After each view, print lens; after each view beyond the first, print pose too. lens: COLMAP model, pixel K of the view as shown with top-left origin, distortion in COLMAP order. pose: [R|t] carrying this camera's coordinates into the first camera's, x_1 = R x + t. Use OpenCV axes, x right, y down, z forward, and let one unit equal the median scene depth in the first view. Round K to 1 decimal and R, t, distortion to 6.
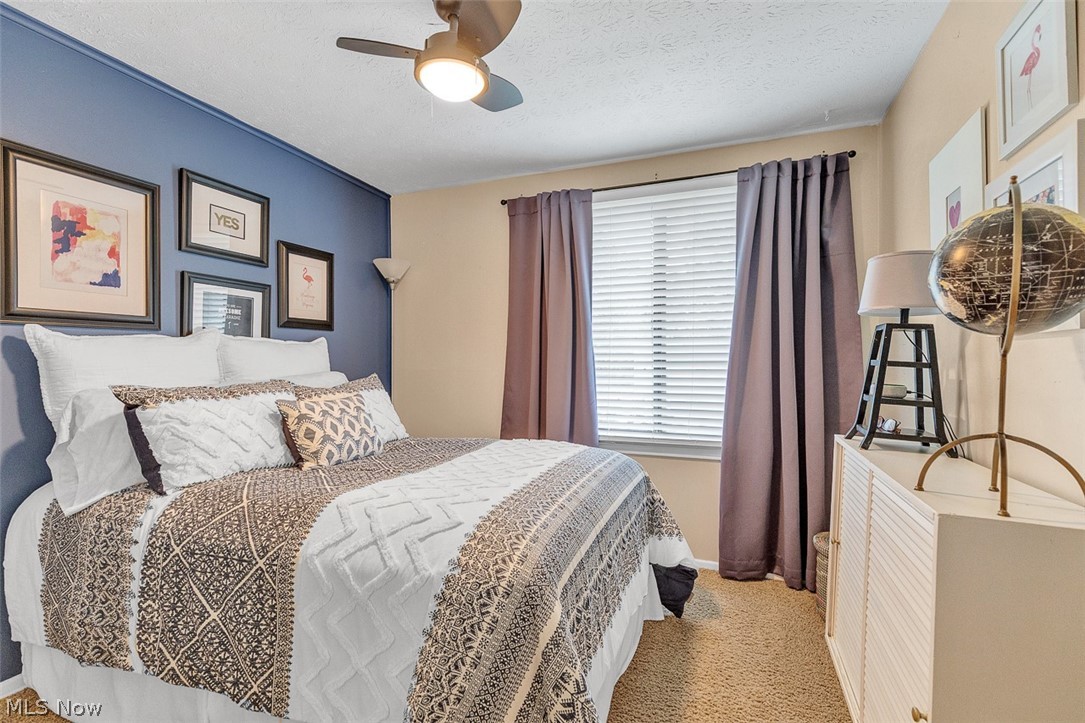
lens RADIAL K [[499.1, 0, 540.8], [0, 499.1, 360.2], [0, 0, 1]] dist [0.010378, -0.002328]
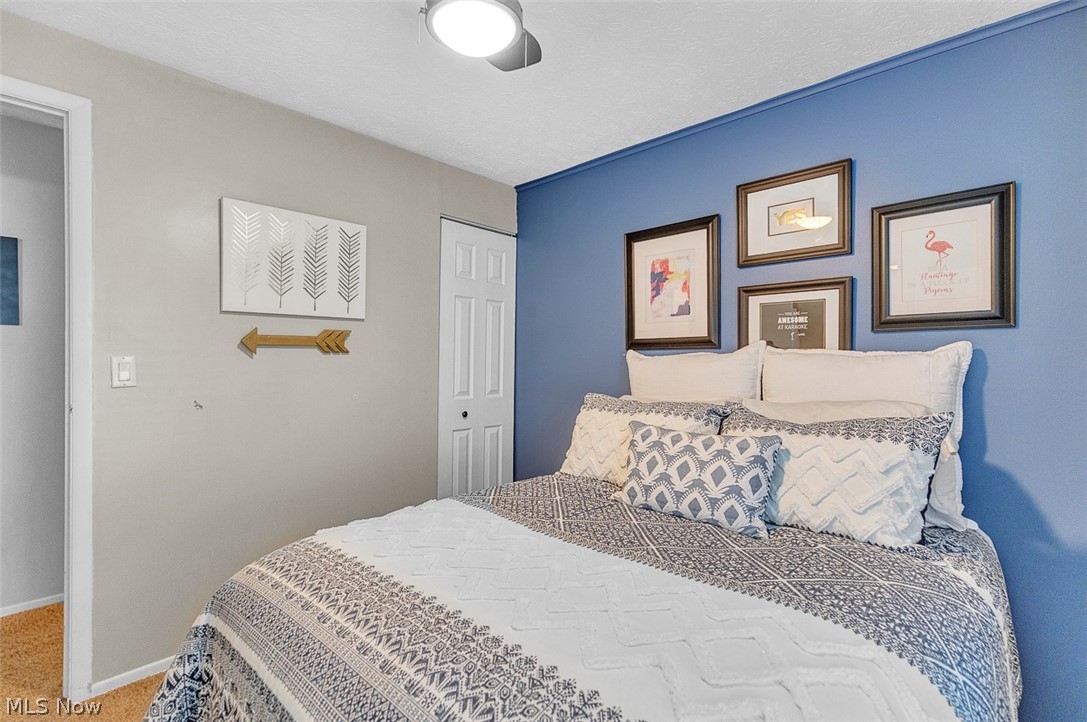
lens RADIAL K [[500.0, 0, 541.0], [0, 500.0, 357.4], [0, 0, 1]] dist [0.010378, -0.002328]
pose [[-0.377079, -0.002593, -0.926177, 0.385128], [0.000473, 0.999995, -0.002992, -0.036159], [0.926181, -0.001566, -0.377076, 1.056594]]
